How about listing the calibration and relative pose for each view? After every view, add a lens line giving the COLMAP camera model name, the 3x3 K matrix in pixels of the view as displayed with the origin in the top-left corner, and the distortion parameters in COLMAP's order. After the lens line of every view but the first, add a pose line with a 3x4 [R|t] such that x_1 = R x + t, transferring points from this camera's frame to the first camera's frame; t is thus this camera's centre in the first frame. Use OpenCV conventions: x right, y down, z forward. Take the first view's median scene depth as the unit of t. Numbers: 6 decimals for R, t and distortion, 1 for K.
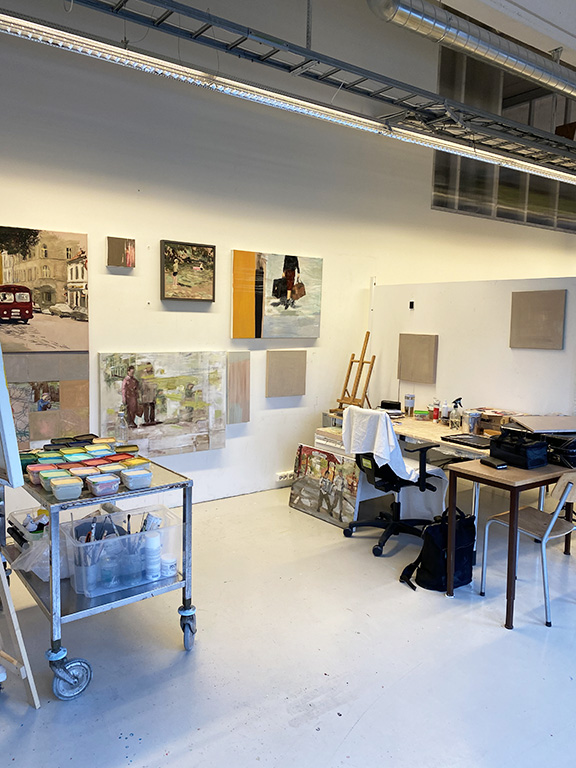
lens RADIAL K [[590.2, 0, 288.0], [0, 590.2, 384.0], [0, 0, 1]] dist [0.057270, 0.000004]
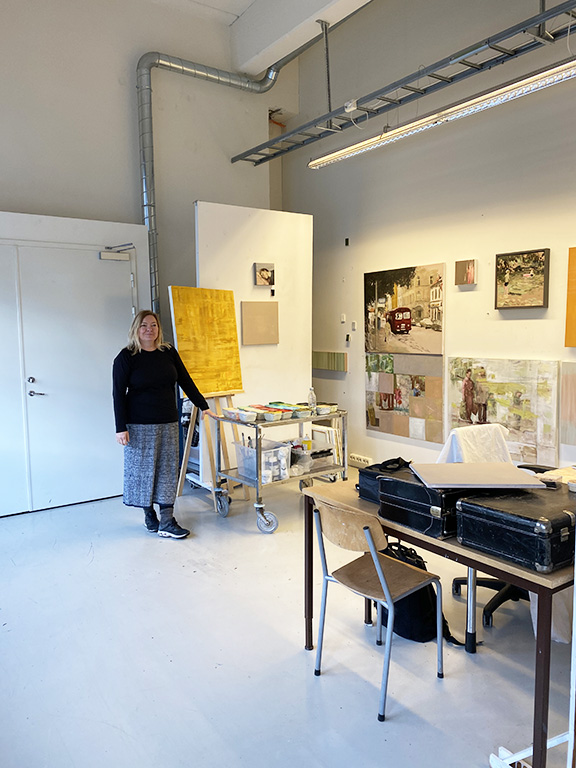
lens RADIAL K [[590.2, 0, 288.0], [0, 590.2, 384.0], [0, 0, 1]] dist [0.057270, 0.000004]
pose [[0.004459, 0.072338, -0.997370, 0.868399], [-0.104319, 0.991972, 0.071480, -0.046281], [0.994534, 0.103726, 0.011970, 0.624850]]
